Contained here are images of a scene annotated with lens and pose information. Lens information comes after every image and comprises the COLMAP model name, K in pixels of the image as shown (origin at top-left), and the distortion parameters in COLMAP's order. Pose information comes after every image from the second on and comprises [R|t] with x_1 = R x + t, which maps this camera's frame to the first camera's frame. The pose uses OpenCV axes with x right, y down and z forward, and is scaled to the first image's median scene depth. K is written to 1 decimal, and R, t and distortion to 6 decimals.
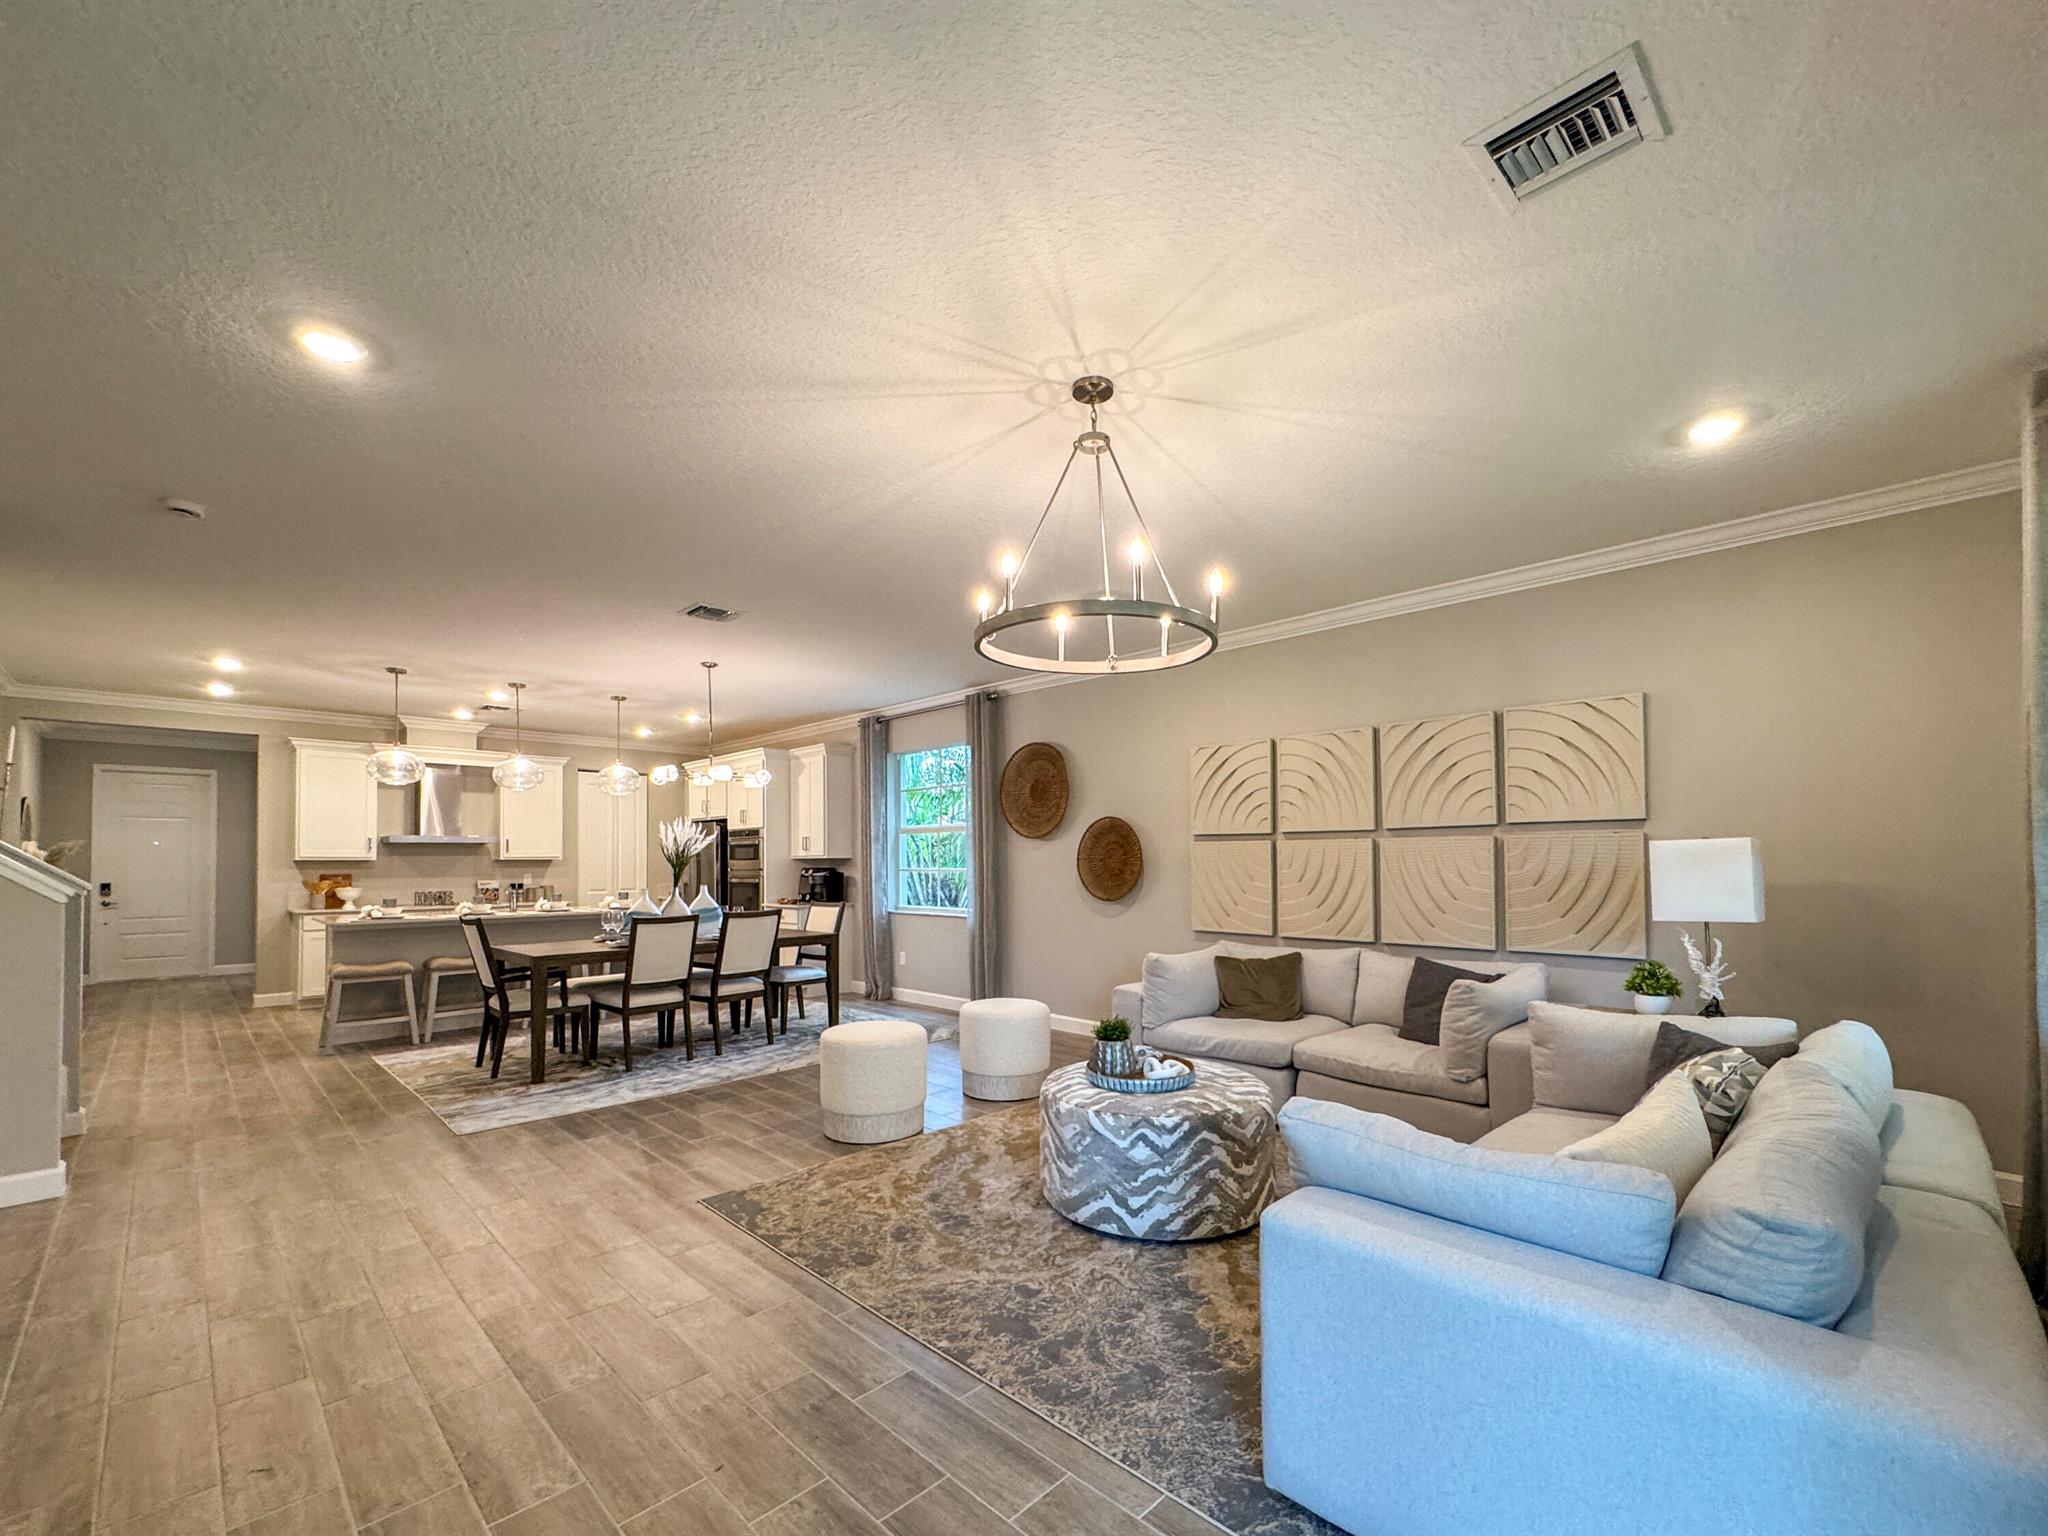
lens RADIAL K [[841.3, 0, 1012.2], [0, 841.3, 846.8], [0, 0, 1]] dist [-0.007084, 0.000084]
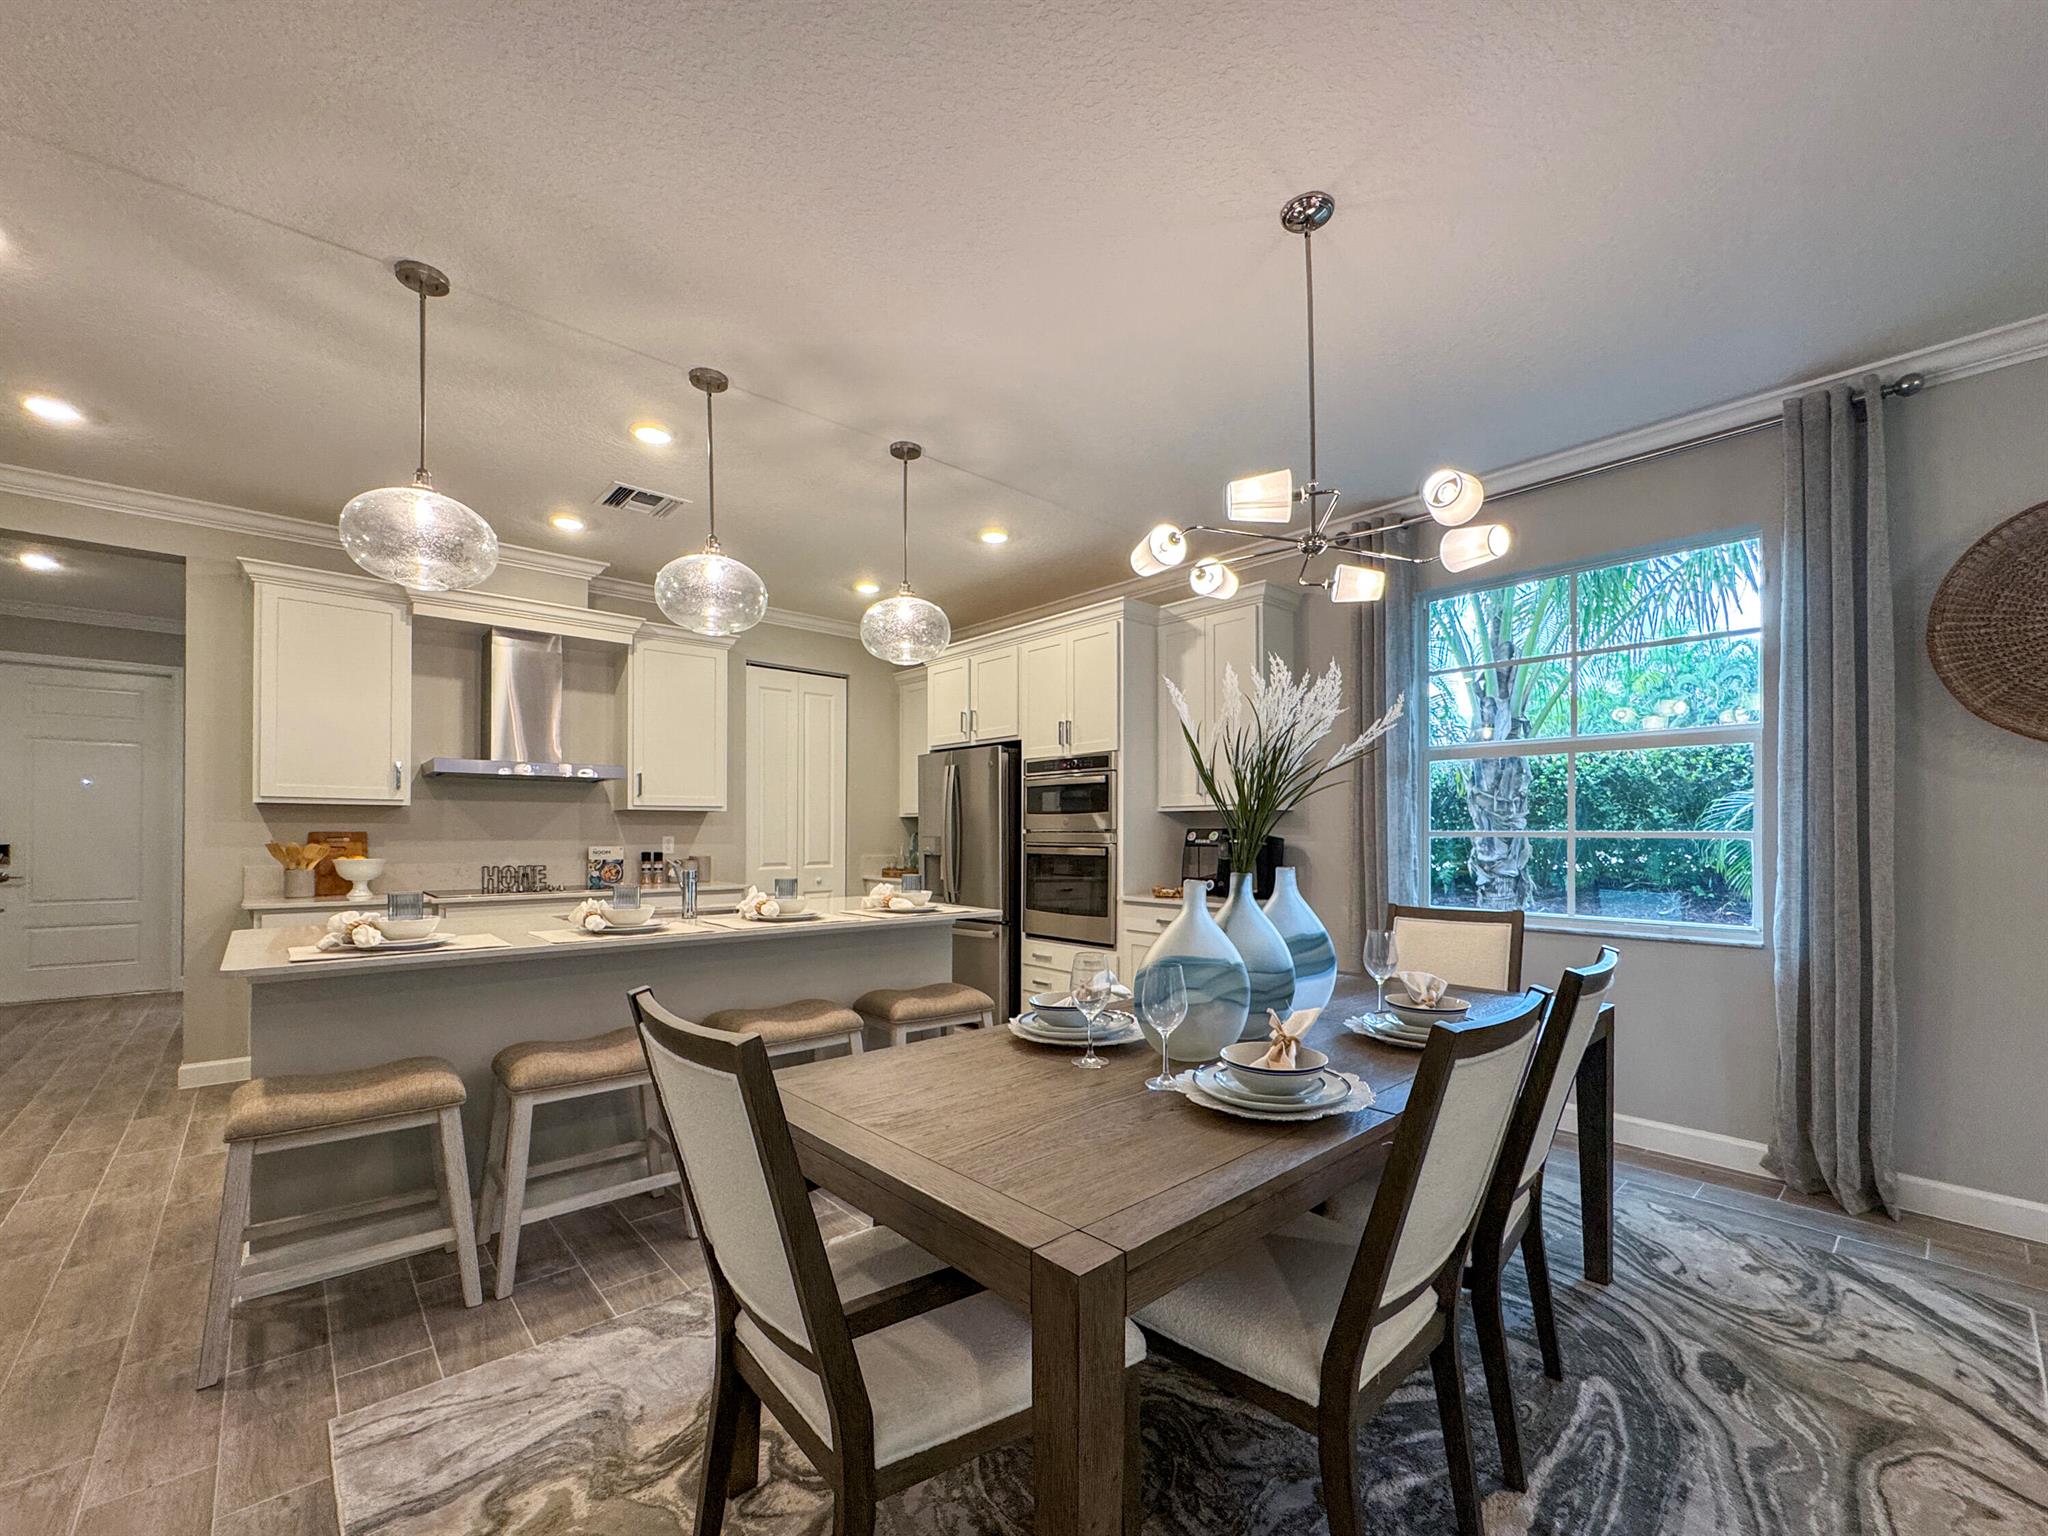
lens RADIAL K [[841.3, 0, 1015.9], [0, 841.3, 828.7], [0, 0, 1]] dist [-0.007084, 0.000084]
pose [[0.998125, 0.008659, -0.060600, -0.341474], [-0.007846, 0.999876, 0.013629, 0.019825], [0.060711, -0.013128, 0.998069, 0.489731]]
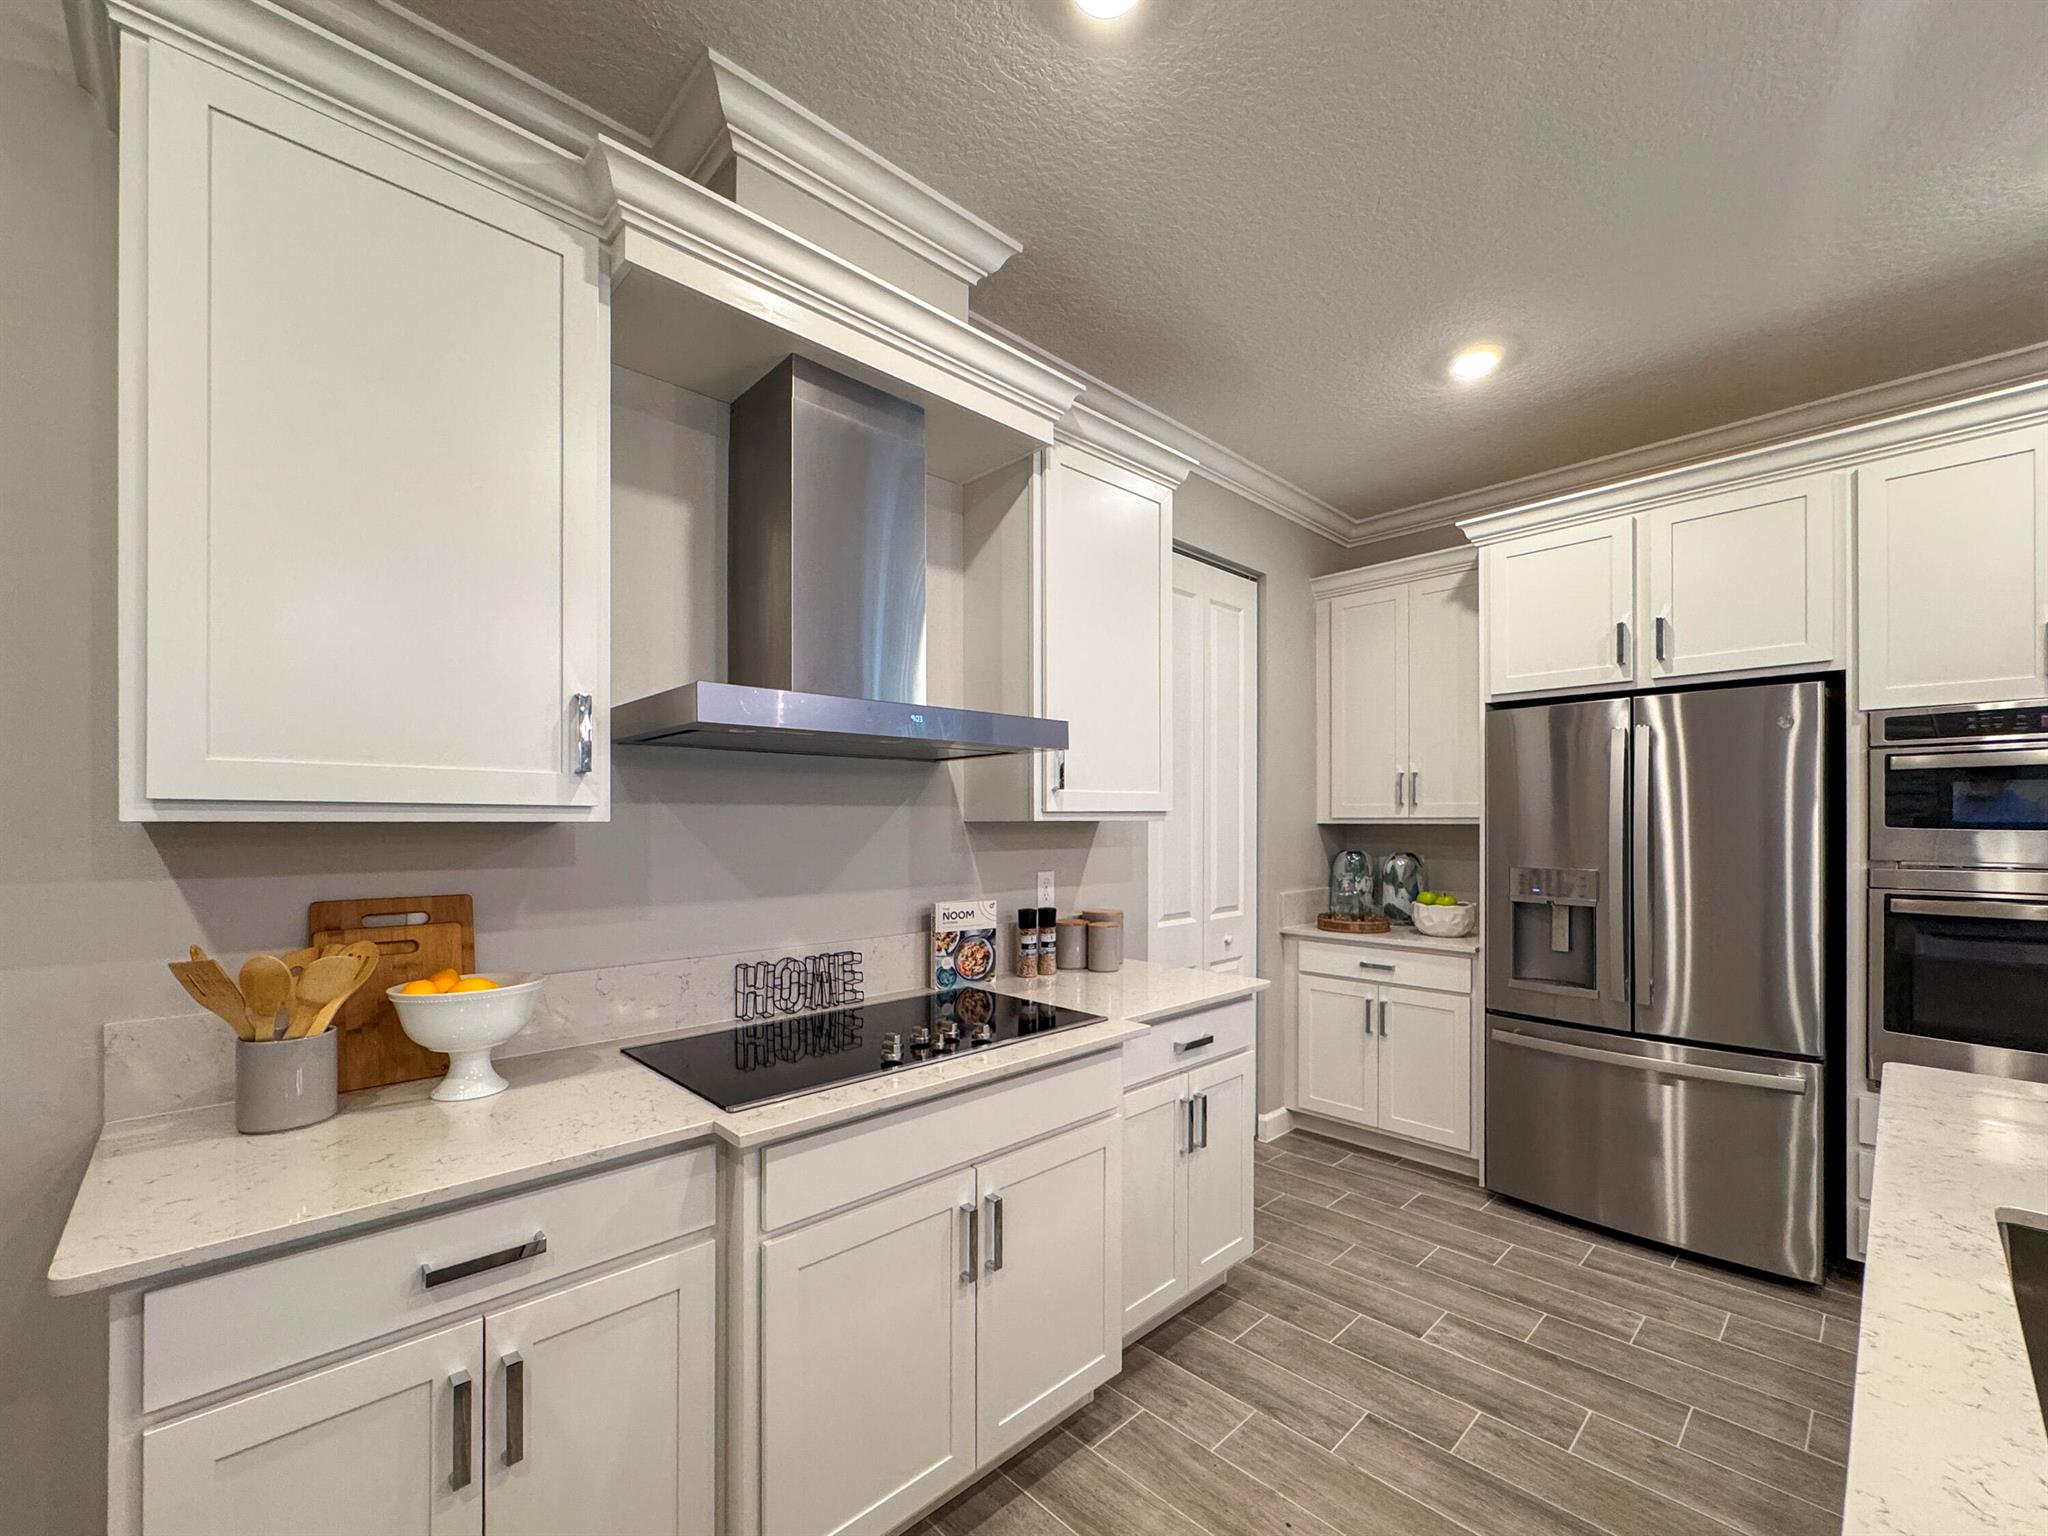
lens RADIAL K [[841.3, 0, 1023.1], [0, 841.3, 820.5], [0, 0, 1]] dist [-0.007084, 0.000084]
pose [[0.999818, 0.004907, -0.018446, -0.659278], [-0.004601, 0.999852, 0.016566, 0.011631], [0.018524, -0.016478, 0.999693, 0.810398]]
